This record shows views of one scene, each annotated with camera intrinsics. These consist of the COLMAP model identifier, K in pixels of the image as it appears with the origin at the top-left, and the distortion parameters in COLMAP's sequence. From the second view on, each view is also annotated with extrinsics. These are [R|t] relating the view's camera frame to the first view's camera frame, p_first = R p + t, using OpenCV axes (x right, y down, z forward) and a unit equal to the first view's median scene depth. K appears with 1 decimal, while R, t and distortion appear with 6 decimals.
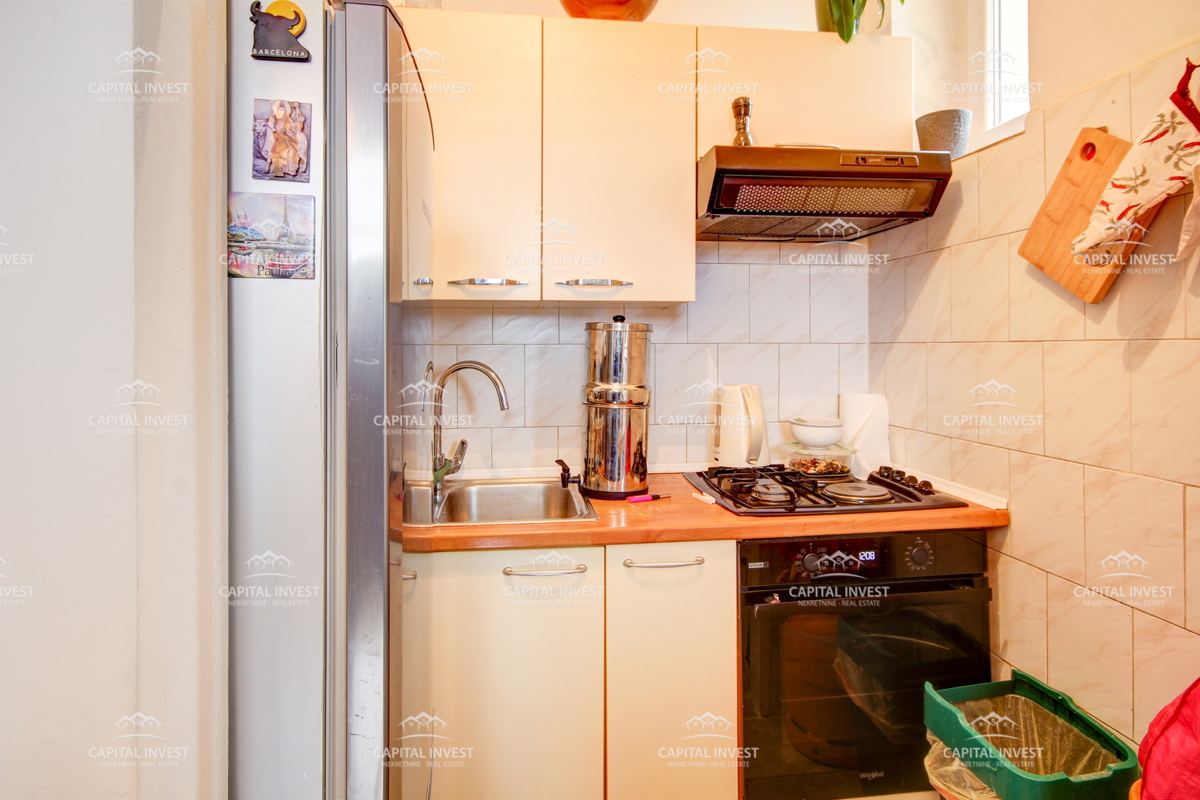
lens RADIAL K [[647.2, 0, 598.5], [0, 647.2, 367.0], [0, 0, 1]] dist [0.003073, 0.000285]
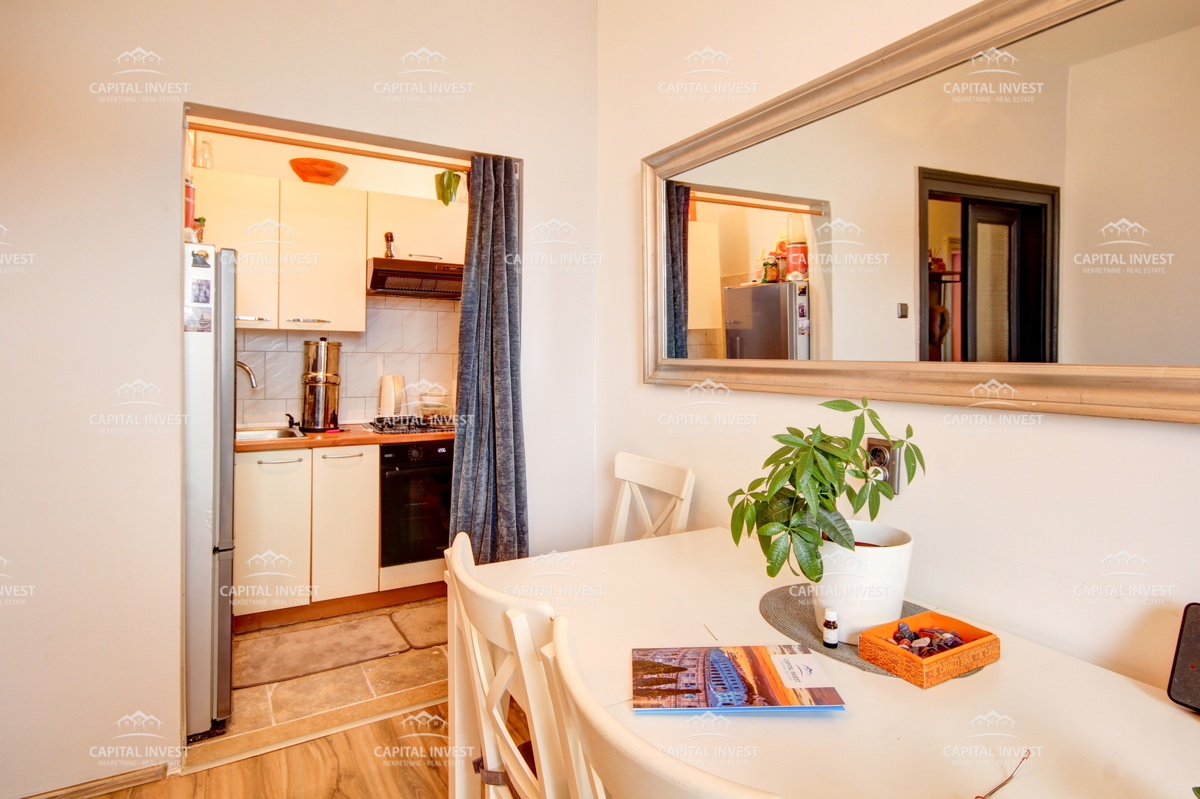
lens RADIAL K [[647.2, 0, 598.5], [0, 647.2, 366.5], [0, 0, 1]] dist [0.003073, 0.000285]
pose [[0.922368, 0.008504, 0.386220, 0.045516], [-0.003180, 0.999891, -0.014422, 0.031982], [-0.386300, 0.012074, 0.922294, -1.113481]]
